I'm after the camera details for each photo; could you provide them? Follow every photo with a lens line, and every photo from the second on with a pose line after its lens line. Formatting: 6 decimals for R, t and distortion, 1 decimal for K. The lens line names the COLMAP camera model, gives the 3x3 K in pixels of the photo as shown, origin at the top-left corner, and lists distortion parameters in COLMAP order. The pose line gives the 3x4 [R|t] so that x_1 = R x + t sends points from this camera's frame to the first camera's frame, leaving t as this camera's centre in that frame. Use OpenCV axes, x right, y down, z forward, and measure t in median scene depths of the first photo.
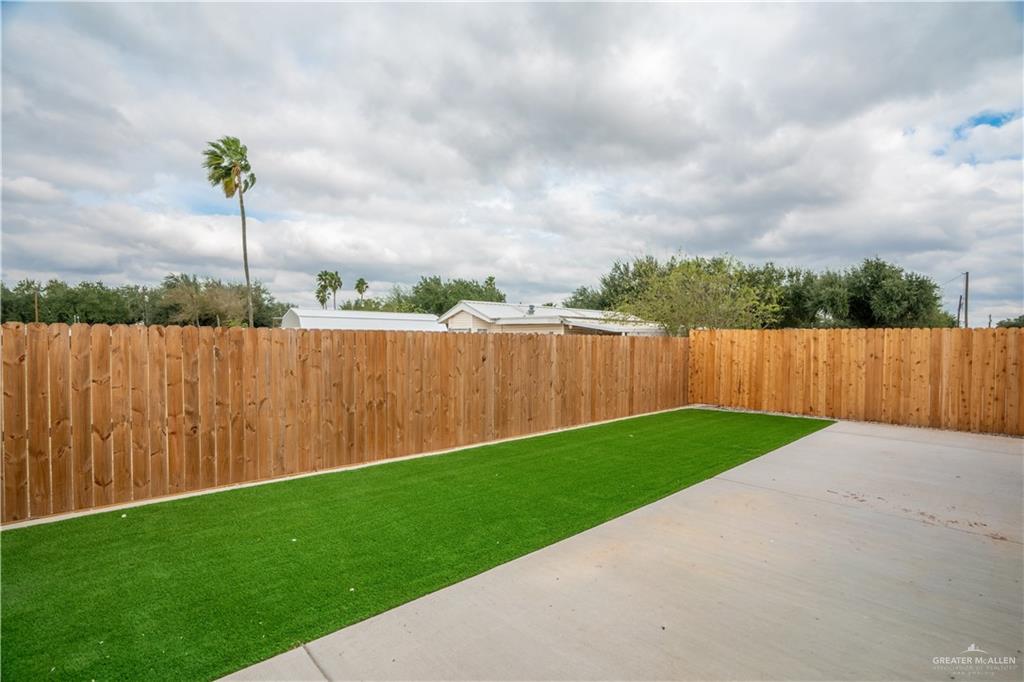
lens RADIAL K [[481.0, 0, 509.3], [0, 481.0, 341.0], [0, 0, 1]] dist [-0.030075, 0.000754]
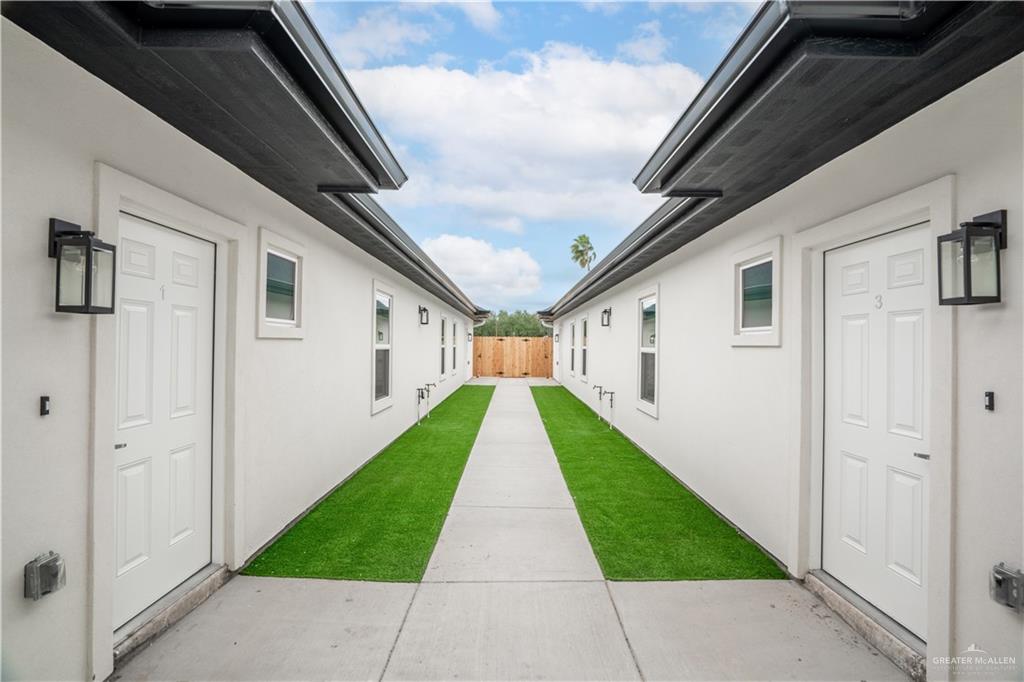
lens RADIAL K [[481.0, 0, 515.4], [0, 481.0, 337.9], [0, 0, 1]] dist [-0.030075, 0.000754]
pose [[0.743500, -0.013015, -0.668610, 0.434110], [-0.004367, 0.999695, -0.024317, 0.013461], [0.668722, 0.020999, 0.743216, -0.520915]]
